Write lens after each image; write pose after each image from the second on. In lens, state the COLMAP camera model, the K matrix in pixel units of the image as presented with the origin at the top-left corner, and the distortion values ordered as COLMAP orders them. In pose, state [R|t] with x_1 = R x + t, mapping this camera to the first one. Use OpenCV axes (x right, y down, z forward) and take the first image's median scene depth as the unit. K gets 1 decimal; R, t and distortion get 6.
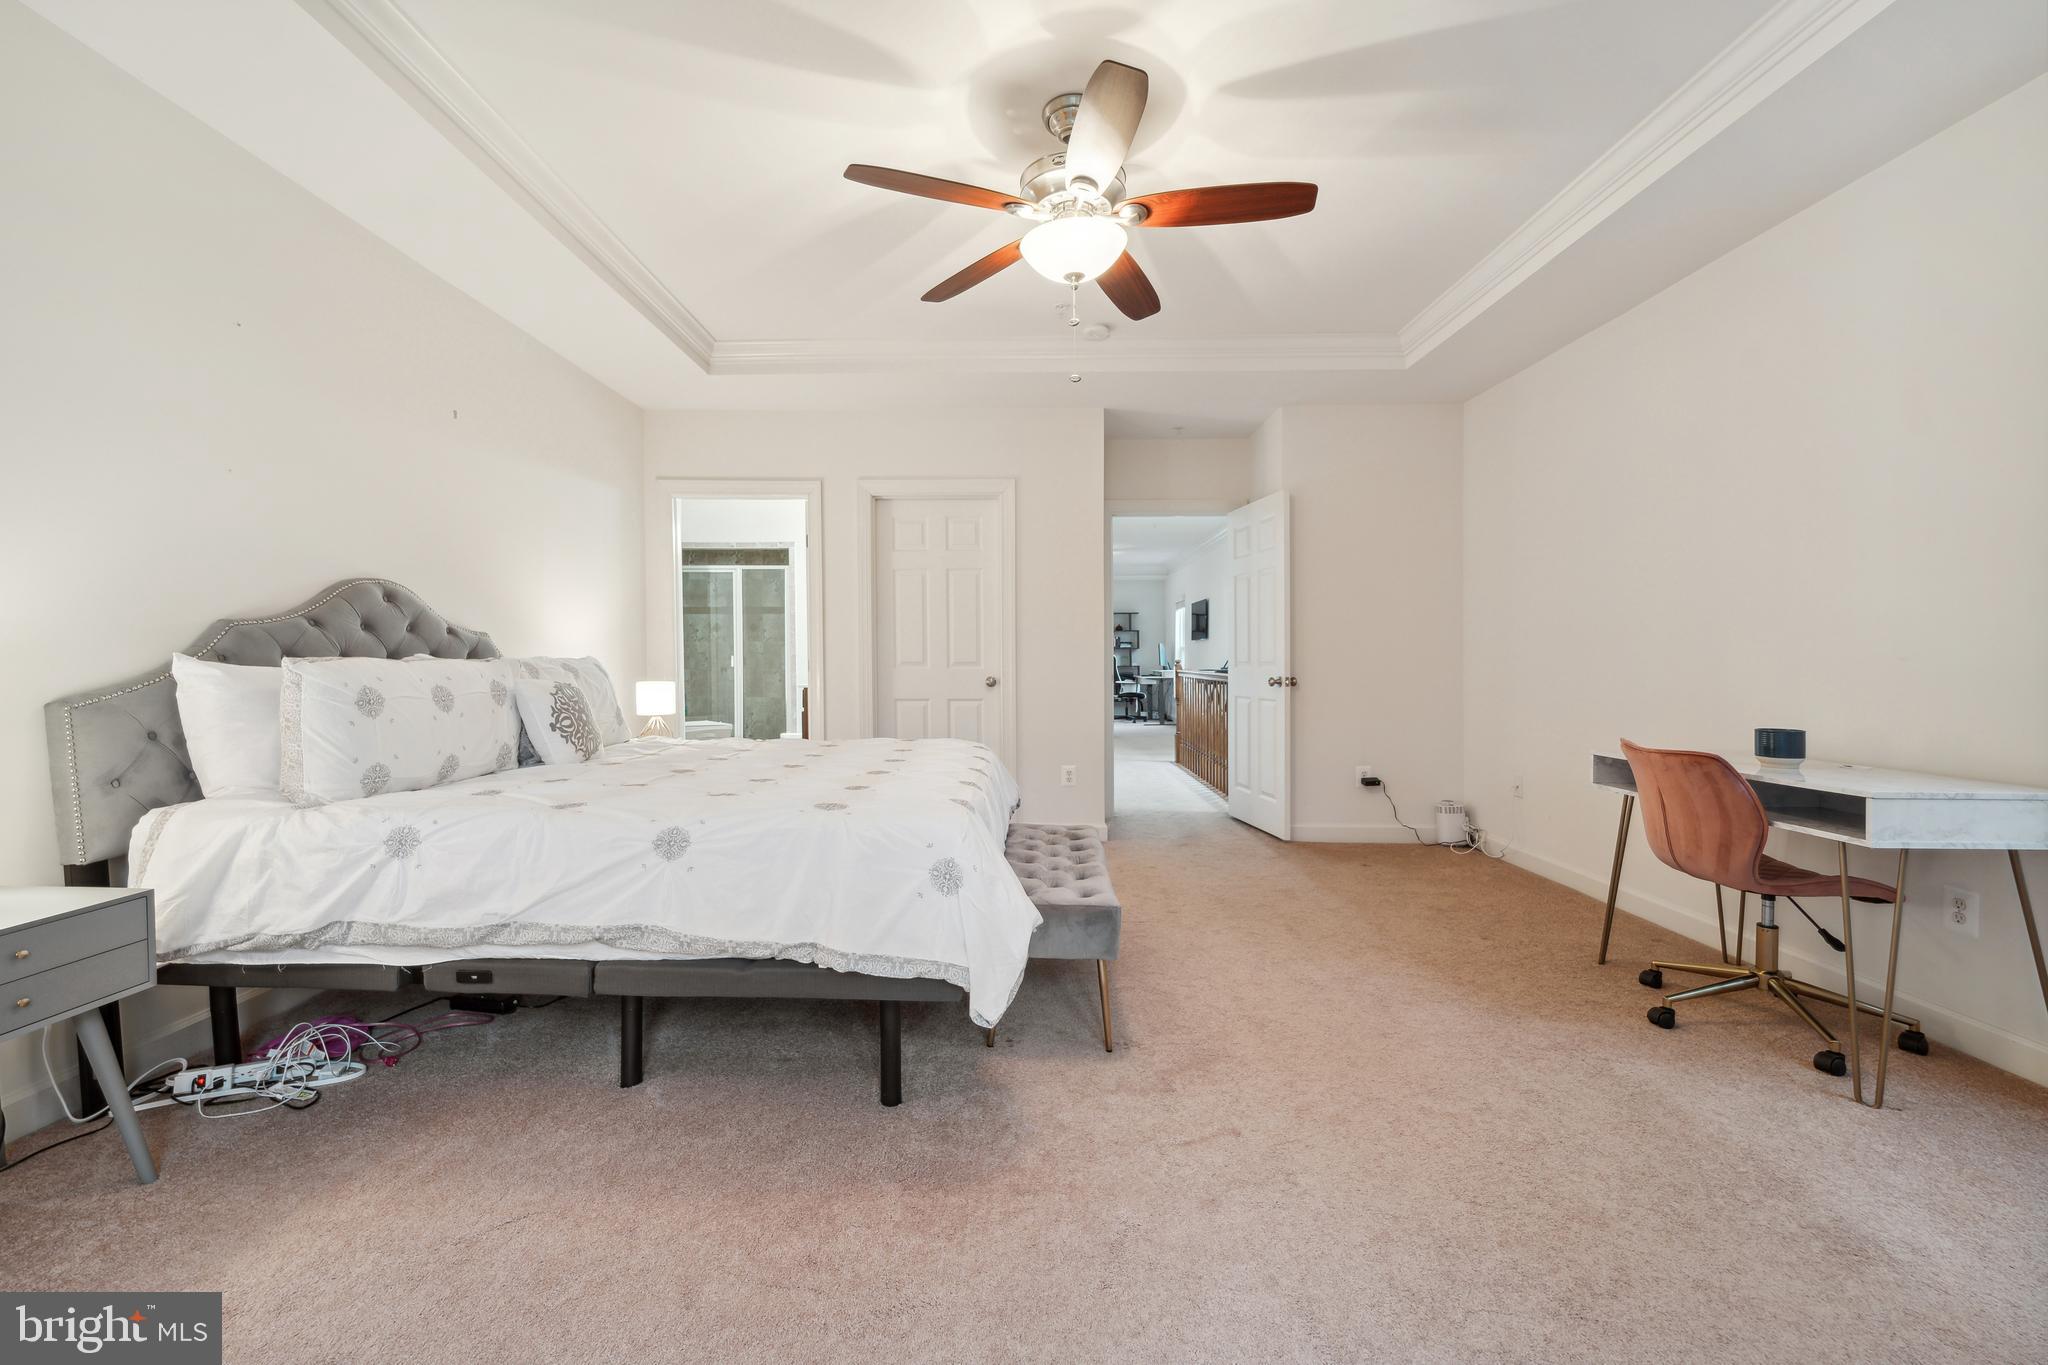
lens RADIAL K [[831.8, 0, 1017.5], [0, 831.8, 674.5], [0, 0, 1]] dist [0.002062, 0.000109]
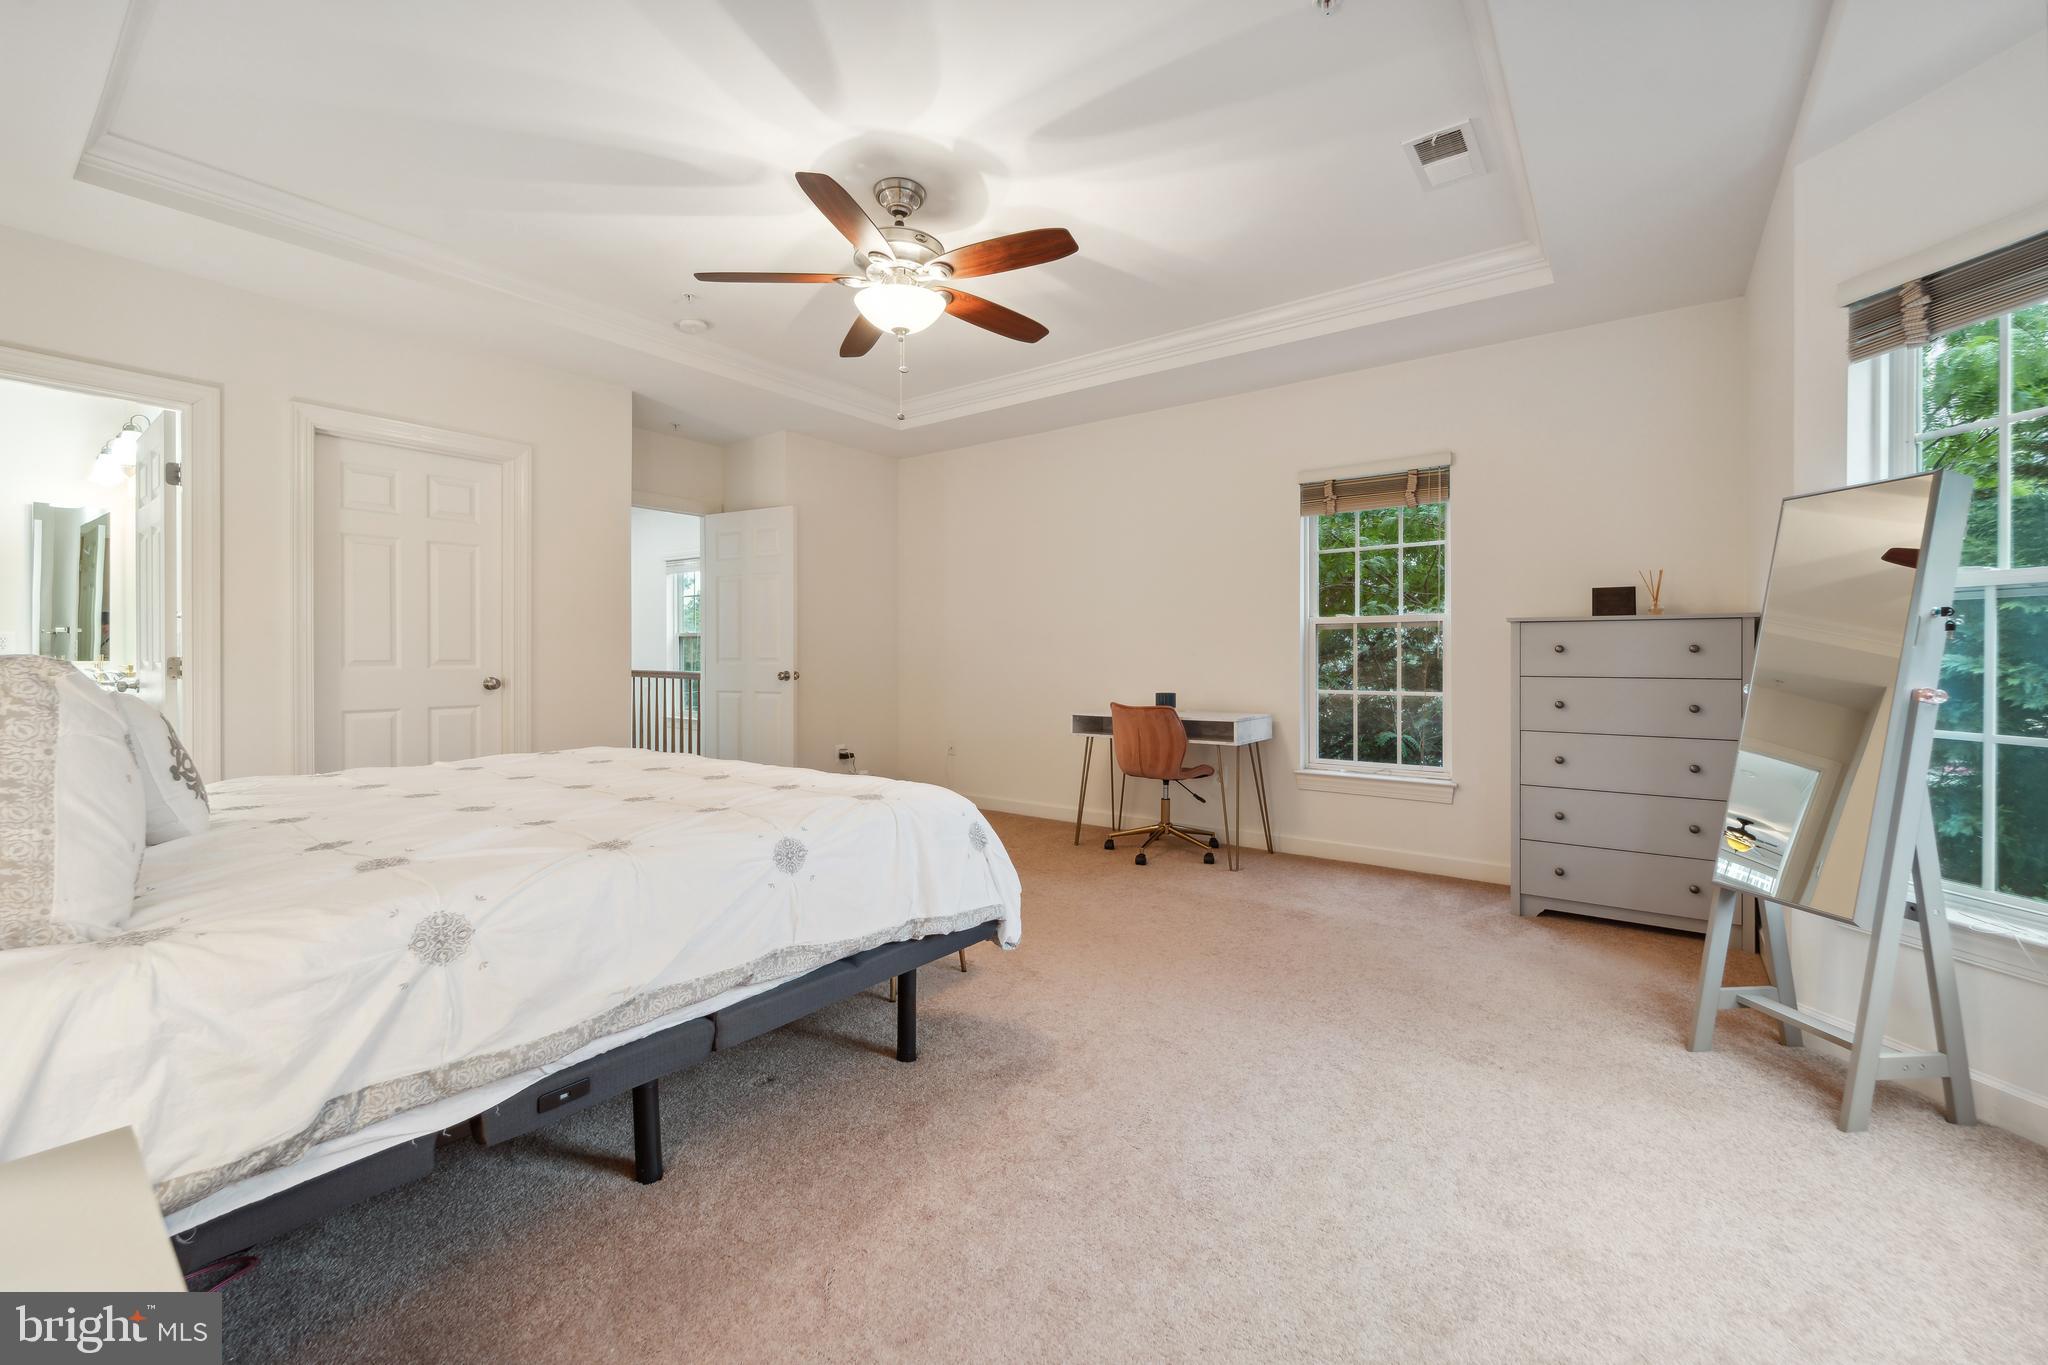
lens RADIAL K [[818.6, 0, 1024.4], [0, 818.6, 659.3], [0, 0, 1]] dist [-0.000290, -0.000220]
pose [[0.581541, -0.005198, 0.813500, -0.864678], [0.015946, 0.999860, -0.005010, -0.006115], [-0.813361, 0.015885, 0.581543, 0.217797]]
